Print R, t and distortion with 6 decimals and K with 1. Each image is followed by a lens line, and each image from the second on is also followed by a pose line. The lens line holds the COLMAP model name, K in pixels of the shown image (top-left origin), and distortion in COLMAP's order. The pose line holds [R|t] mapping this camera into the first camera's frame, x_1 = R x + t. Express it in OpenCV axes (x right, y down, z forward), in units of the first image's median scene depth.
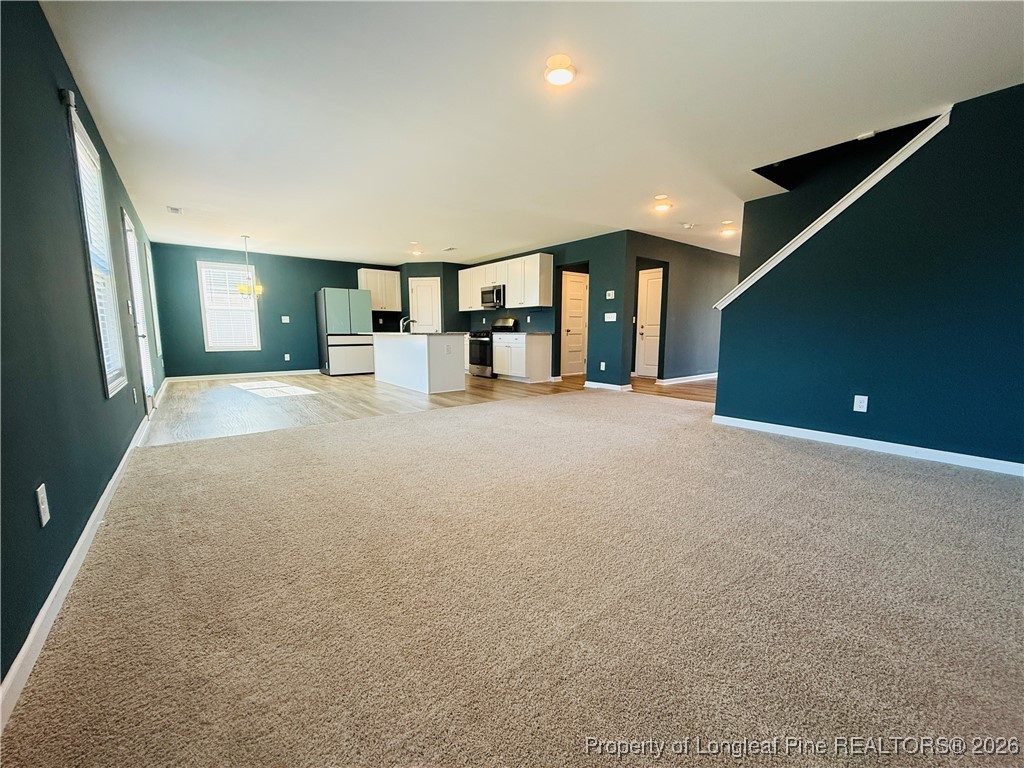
lens RADIAL K [[408.3, 0, 511.1], [0, 408.3, 381.5], [0, 0, 1]] dist [0.000064, 0.000139]
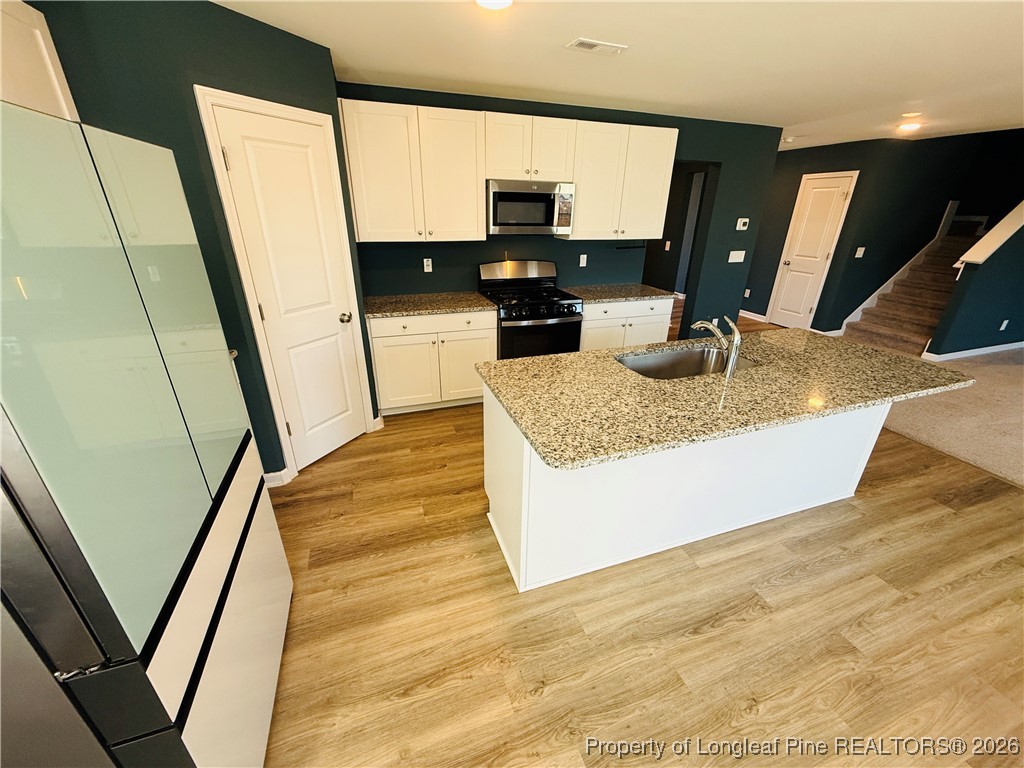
lens RADIAL K [[401.8, 0, 512.0], [0, 401.8, 384.0], [0, 0, 1]] dist [-0.017123, -0.000037]
pose [[0.329958, -0.370367, 0.868306, -0.463308], [0.111327, 0.928668, 0.353810, -0.188371], [-0.937408, -0.020076, 0.347653, 0.872022]]
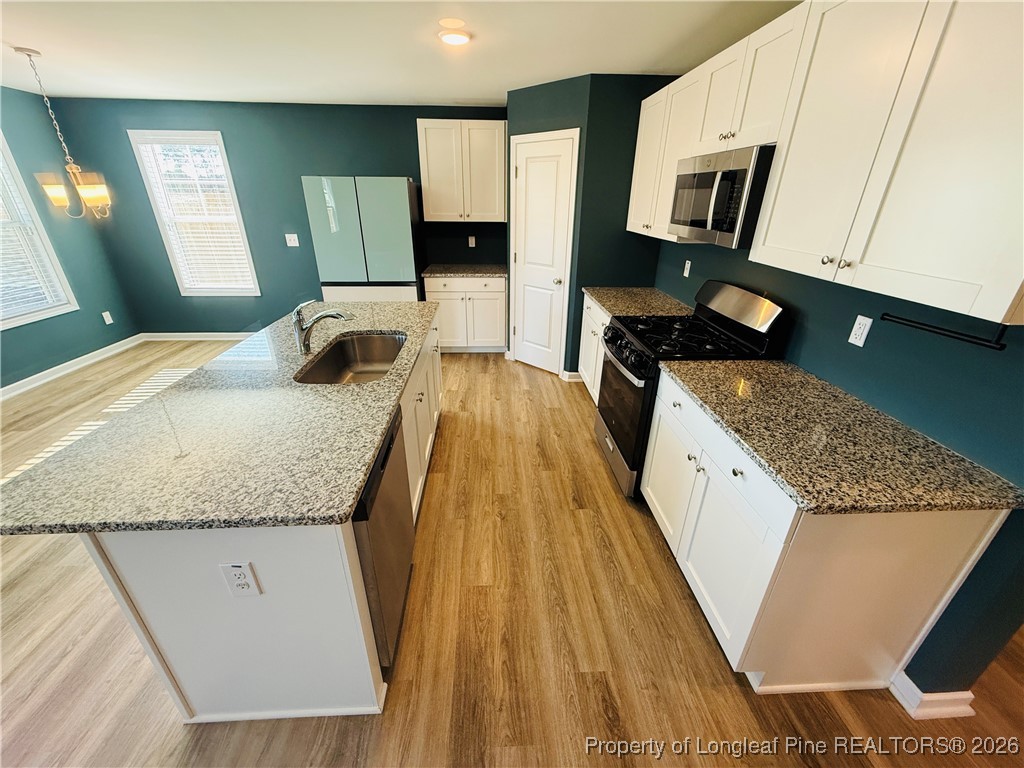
lens RADIAL K [[408.3, 0, 511.1], [0, 408.3, 381.5], [0, 0, 1]] dist [0.000064, 0.000139]
pose [[0.813718, 0.246480, -0.526412, 0.014081], [-0.080093, 0.944548, 0.318457, -0.172914], [0.575715, -0.216972, 0.788337, 0.708269]]
